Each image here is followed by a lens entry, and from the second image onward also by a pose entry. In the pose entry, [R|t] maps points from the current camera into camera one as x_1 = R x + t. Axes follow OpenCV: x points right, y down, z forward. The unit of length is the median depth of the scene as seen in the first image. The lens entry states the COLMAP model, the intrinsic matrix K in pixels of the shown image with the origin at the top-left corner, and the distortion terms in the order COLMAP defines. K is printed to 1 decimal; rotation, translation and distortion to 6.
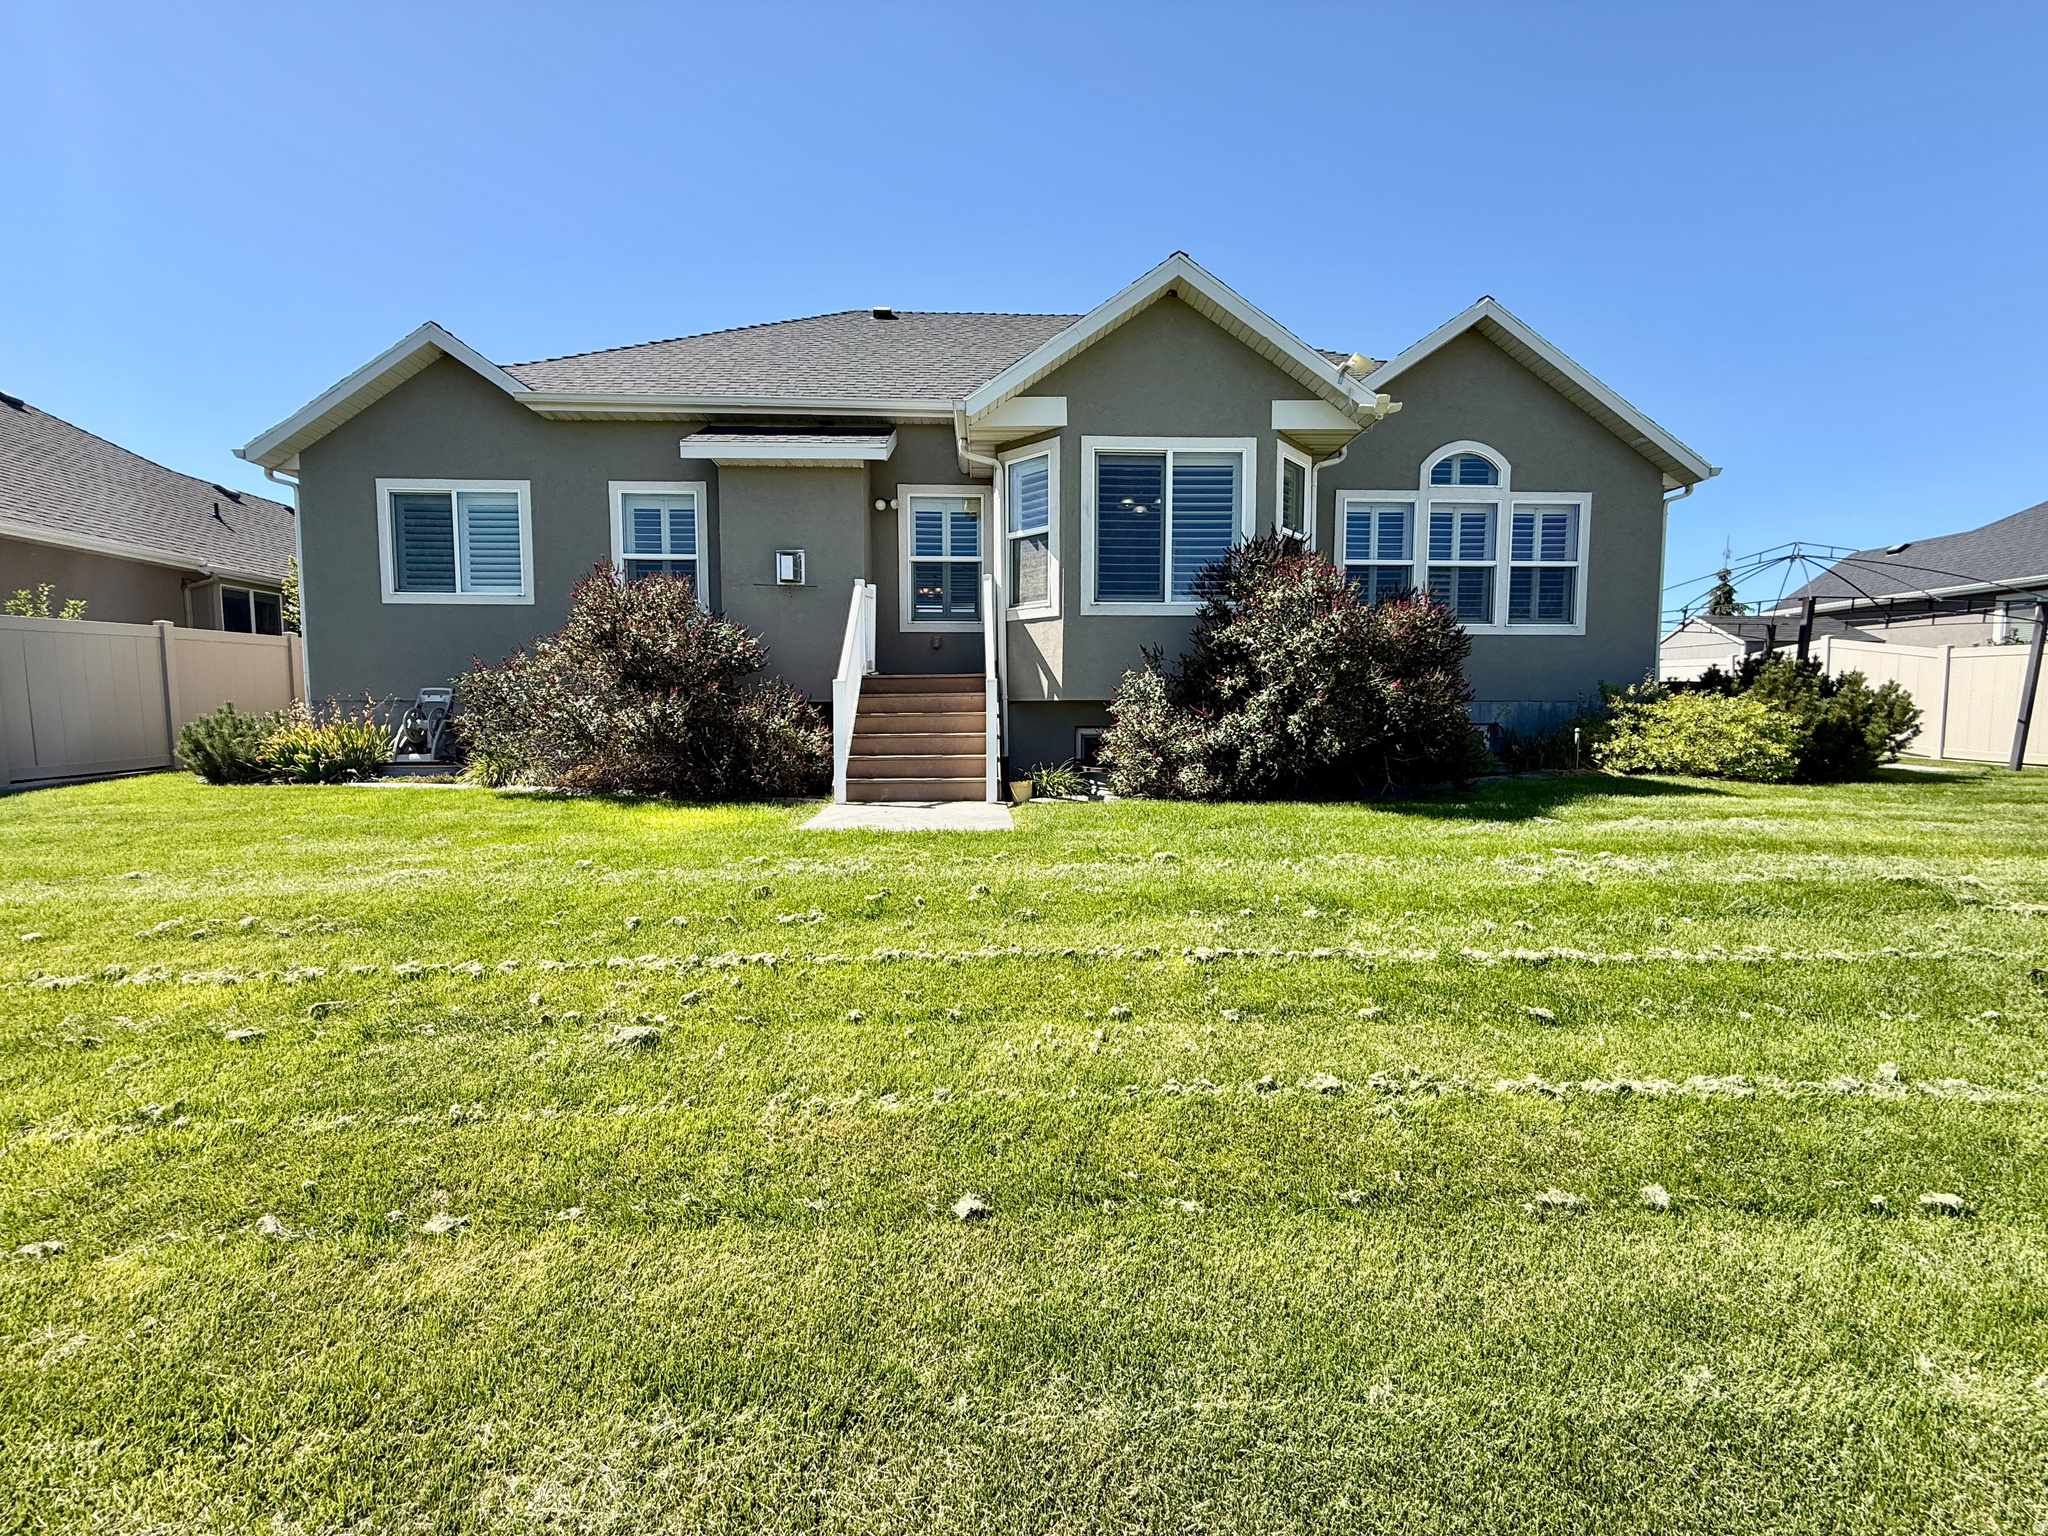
lens RADIAL K [[817.1, 0, 1022.6], [0, 817.1, 774.7], [0, 0, 1]] dist [0.002915, 0.000366]
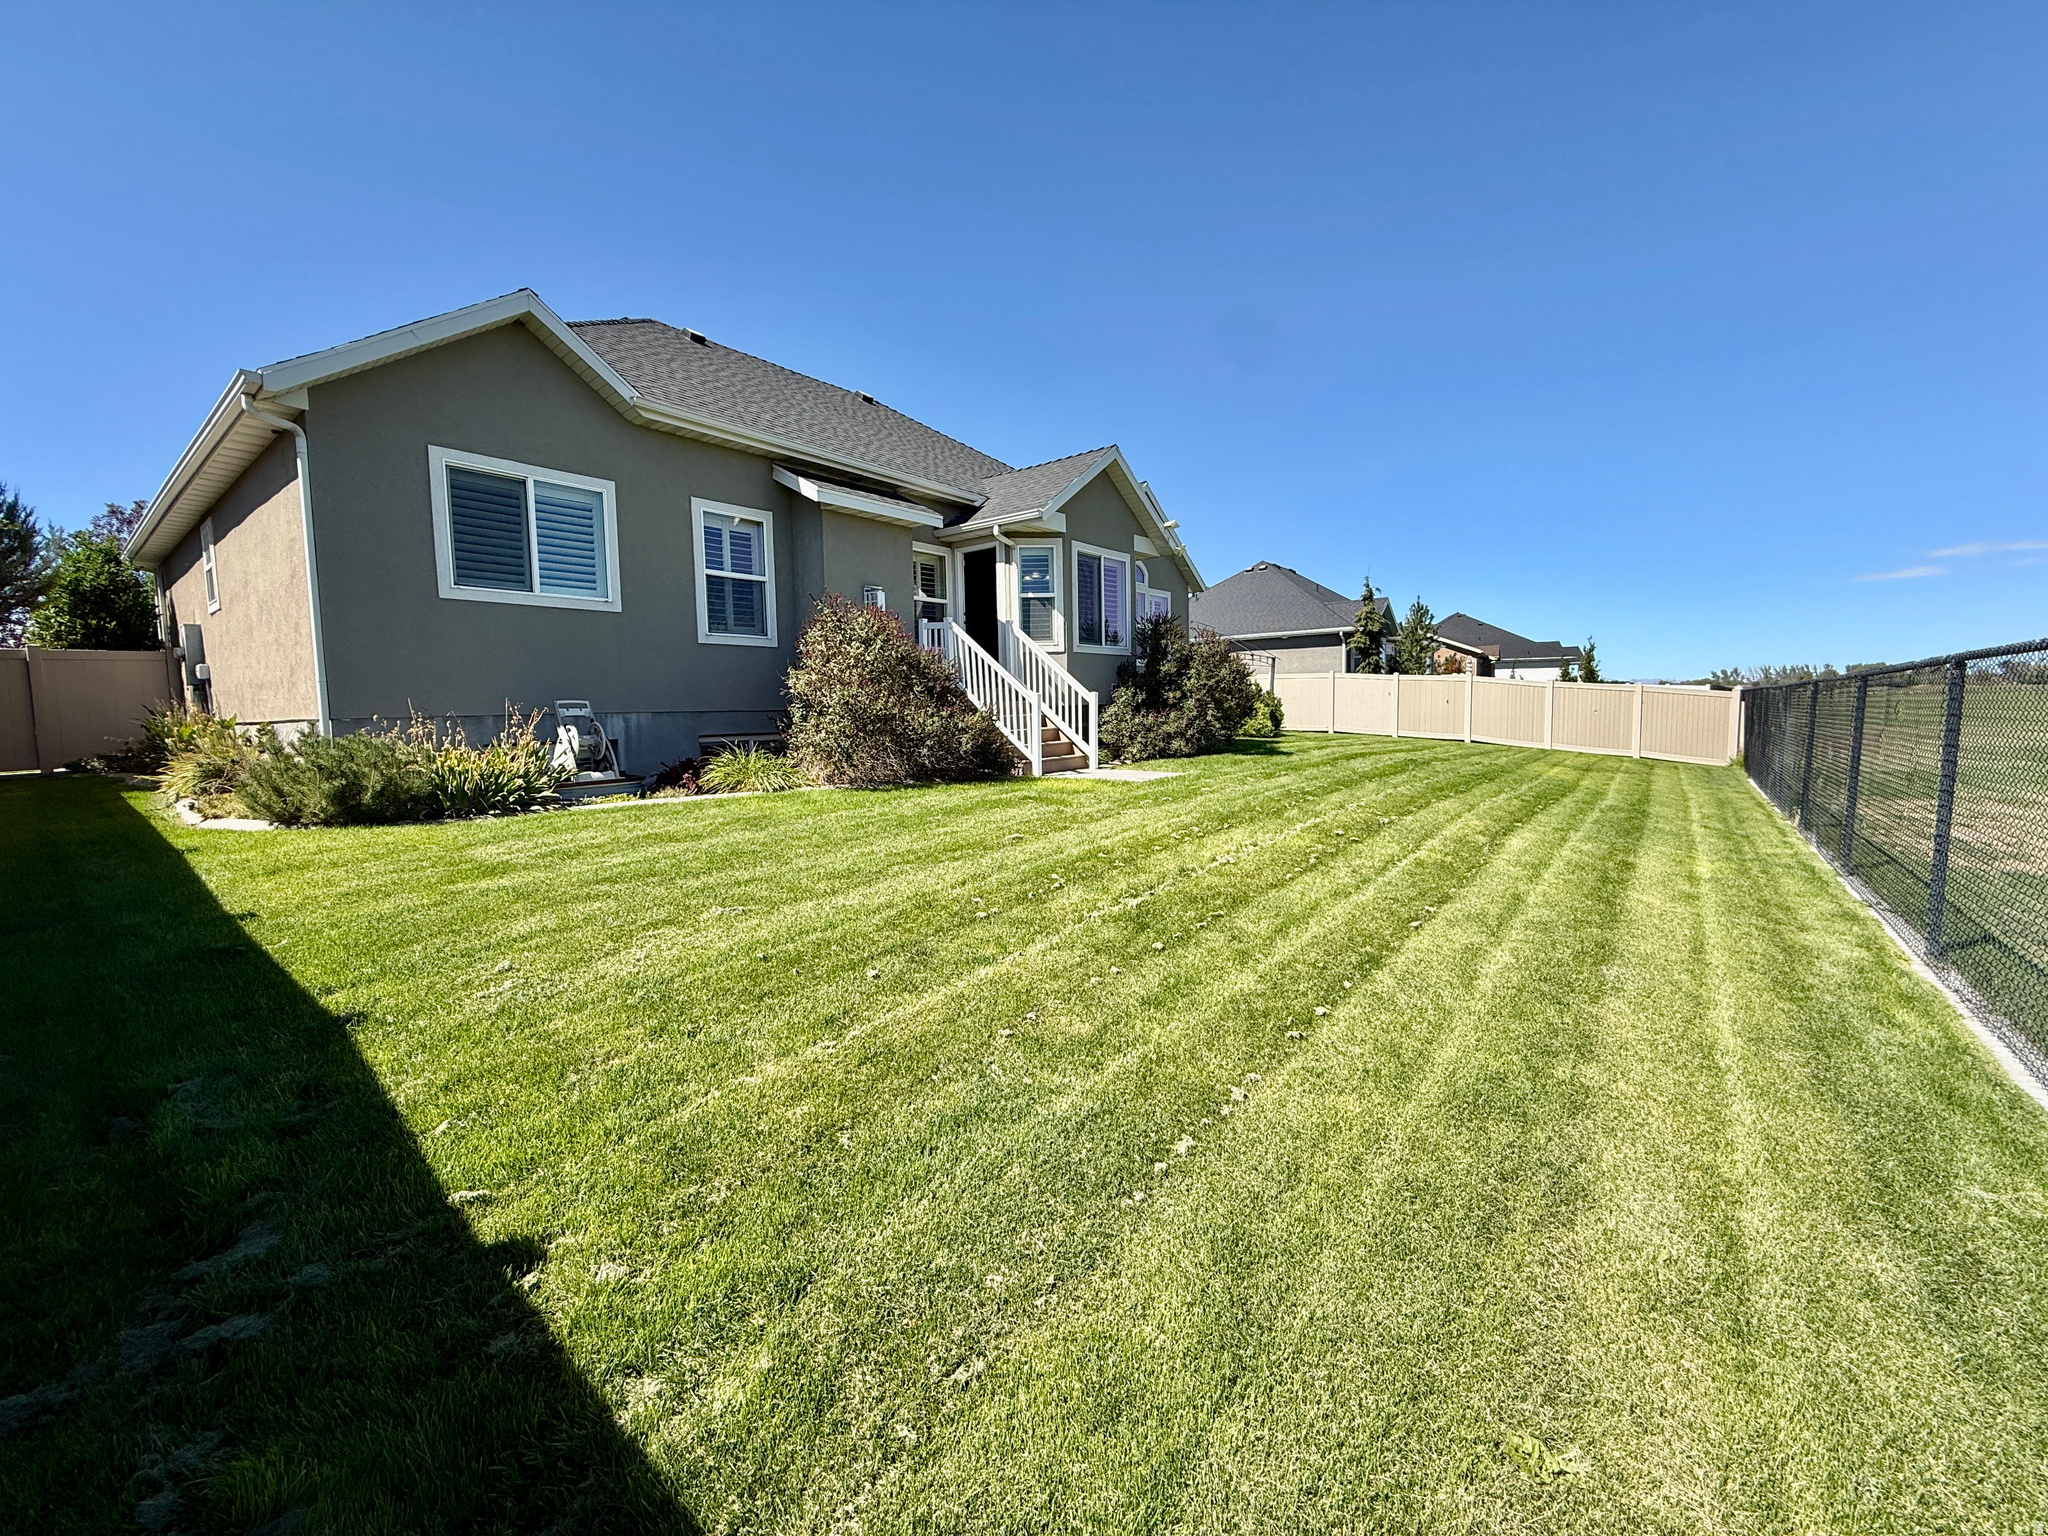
lens RADIAL K [[817.1, 0, 1024.4], [0, 817.1, 774.0], [0, 0, 1]] dist [0.002915, 0.000366]
pose [[0.657263, -0.075294, 0.749891, -1.032760], [0.076972, 0.996500, 0.032590, -0.015083], [-0.749721, 0.036301, 0.660758, 0.024921]]
